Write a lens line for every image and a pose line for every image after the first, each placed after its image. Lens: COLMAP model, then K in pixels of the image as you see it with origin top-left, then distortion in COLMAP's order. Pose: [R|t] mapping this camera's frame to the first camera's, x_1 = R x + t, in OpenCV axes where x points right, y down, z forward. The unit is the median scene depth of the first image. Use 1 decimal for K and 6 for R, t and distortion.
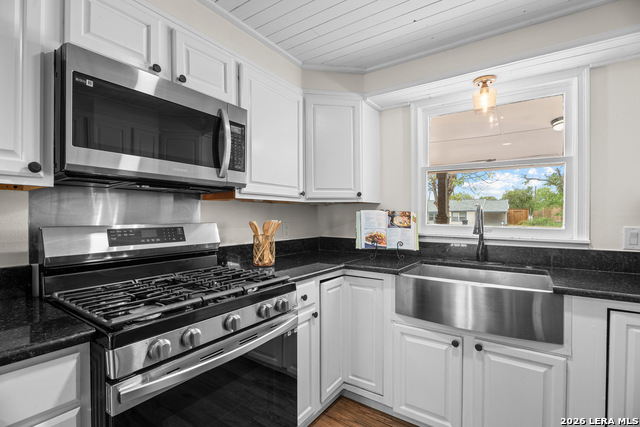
lens RADIAL K [[304.7, 0, 321.3], [0, 304.7, 215.4], [0, 0, 1]] dist [-0.005943, 0.001124]
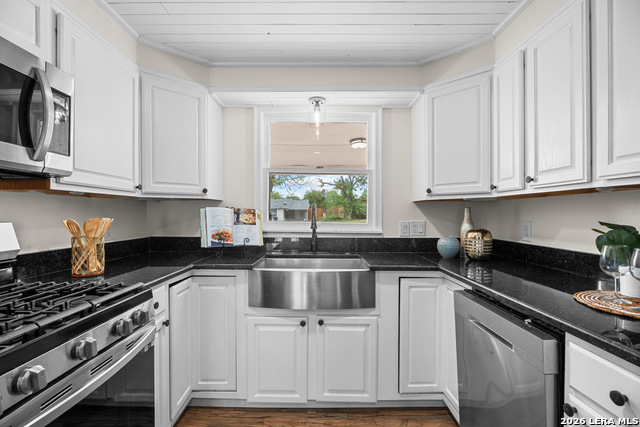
lens RADIAL K [[304.7, 0, 319.8], [0, 304.7, 210.7], [0, 0, 1]] dist [-0.005943, 0.001124]
pose [[0.826199, 0.006644, 0.563339, -0.140498], [-0.002918, 0.999968, -0.007514, 0.000133], [-0.563370, 0.004564, 0.826192, 0.003799]]
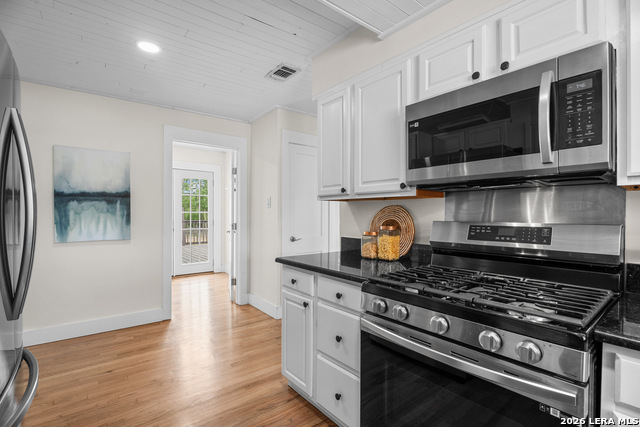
lens RADIAL K [[304.7, 0, 321.2], [0, 304.7, 216.1], [0, 0, 1]] dist [-0.005943, 0.001124]
pose [[-0.294520, 0.007114, -0.955619, 0.443732], [0.002974, 0.999974, 0.006528, -0.000206], [0.955641, -0.000919, -0.294534, 0.553079]]
